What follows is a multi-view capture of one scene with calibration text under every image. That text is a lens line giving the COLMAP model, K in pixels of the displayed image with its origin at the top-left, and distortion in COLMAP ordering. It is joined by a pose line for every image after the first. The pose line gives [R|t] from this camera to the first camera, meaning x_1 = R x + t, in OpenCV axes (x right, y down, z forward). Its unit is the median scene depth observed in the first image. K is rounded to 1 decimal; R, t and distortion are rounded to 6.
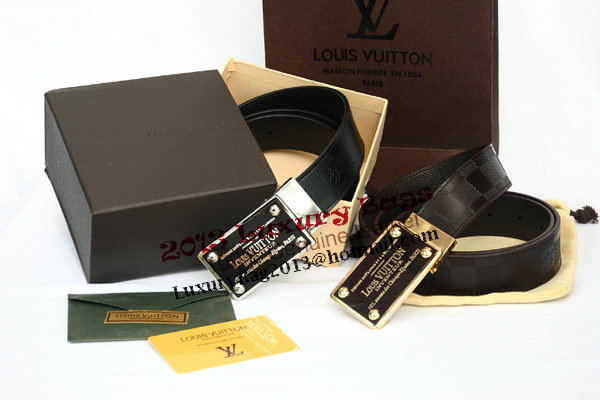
lens RADIAL K [[1533.4, 0, 296.3], [0, 1533.4, 197.7], [0, 0, 1]] dist [-0.119554, 0.000000]
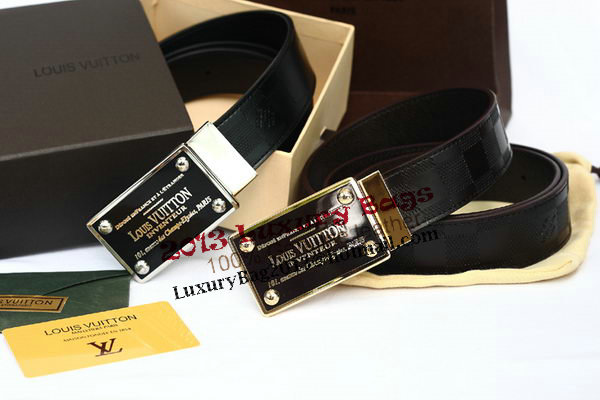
lens RADIAL K [[1533.4, 0, 299.6], [0, 1533.4, 202.9], [0, 0, 1]] dist [-0.119554, 0.000000]
pose [[0.996880, -0.008993, -0.078417, 0.100378], [0.008913, 0.999959, -0.001365, 0.028626], [0.078426, 0.000661, 0.996920, 0.241700]]
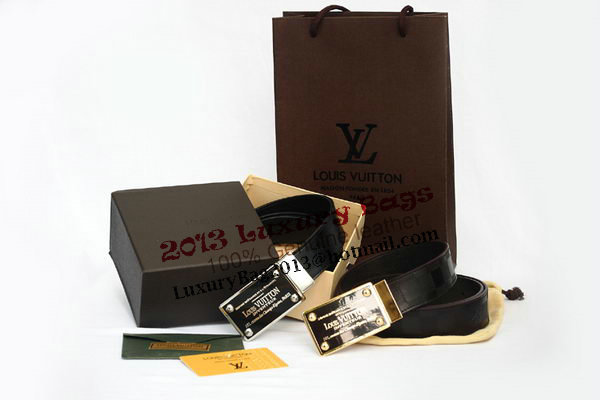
lens RADIAL K [[1533.4, 0, 301.6], [0, 1533.4, 201.4], [0, 0, 1]] dist [-0.119554, 0.000000]
pose [[0.999188, 0.016663, -0.036678, 0.056910], [-0.021925, 0.988729, -0.148099, 0.143134], [0.033796, 0.148783, 0.988292, -0.354816]]
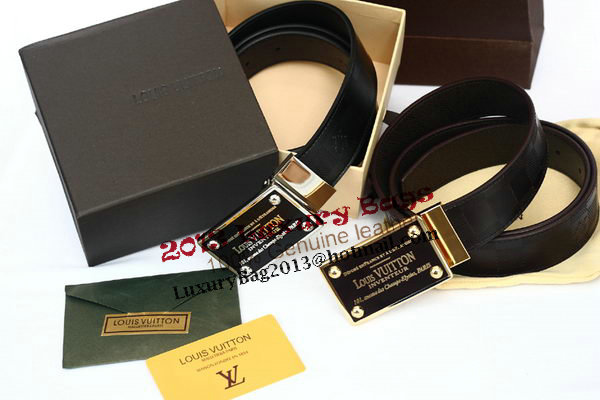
lens RADIAL K [[1533.4, 0, 301.8], [0, 1533.4, 199.6], [0, 0, 1]] dist [-0.119554, 0.000000]
pose [[0.994111, -0.046228, -0.098013, 0.088559], [0.077545, 0.935245, 0.345404, -0.295403], [0.075698, -0.350970, 0.933322, 0.149593]]
